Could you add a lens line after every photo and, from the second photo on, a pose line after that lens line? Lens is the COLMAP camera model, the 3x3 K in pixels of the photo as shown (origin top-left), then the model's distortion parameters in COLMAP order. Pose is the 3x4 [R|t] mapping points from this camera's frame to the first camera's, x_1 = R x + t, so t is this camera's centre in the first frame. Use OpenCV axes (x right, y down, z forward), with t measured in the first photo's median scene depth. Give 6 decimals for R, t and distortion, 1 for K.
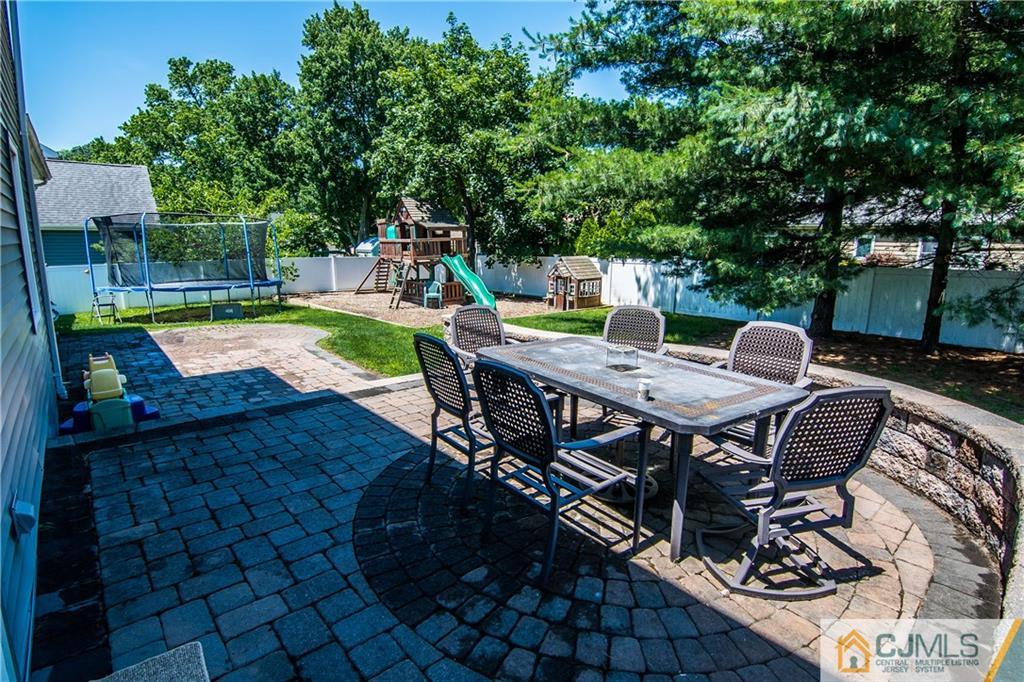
lens RADIAL K [[510.5, 0, 513.9], [0, 510.5, 339.7], [0, 0, 1]] dist [0.000572, -0.015964]
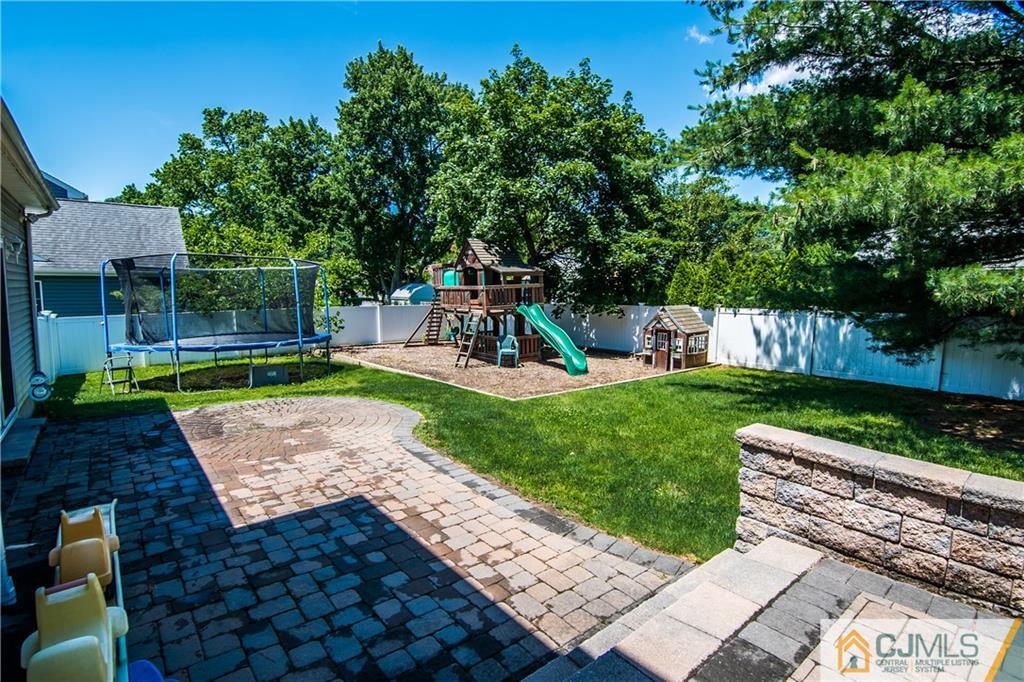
lens RADIAL K [[492.8, 0, 509.5], [0, 492.8, 340.0], [0, 0, 1]] dist [-0.000539, -0.014514]
pose [[0.999865, -0.000286, -0.016436, -0.130577], [-0.001094, 0.996474, -0.083899, -0.034934], [0.016402, 0.083905, 0.996339, 0.173112]]
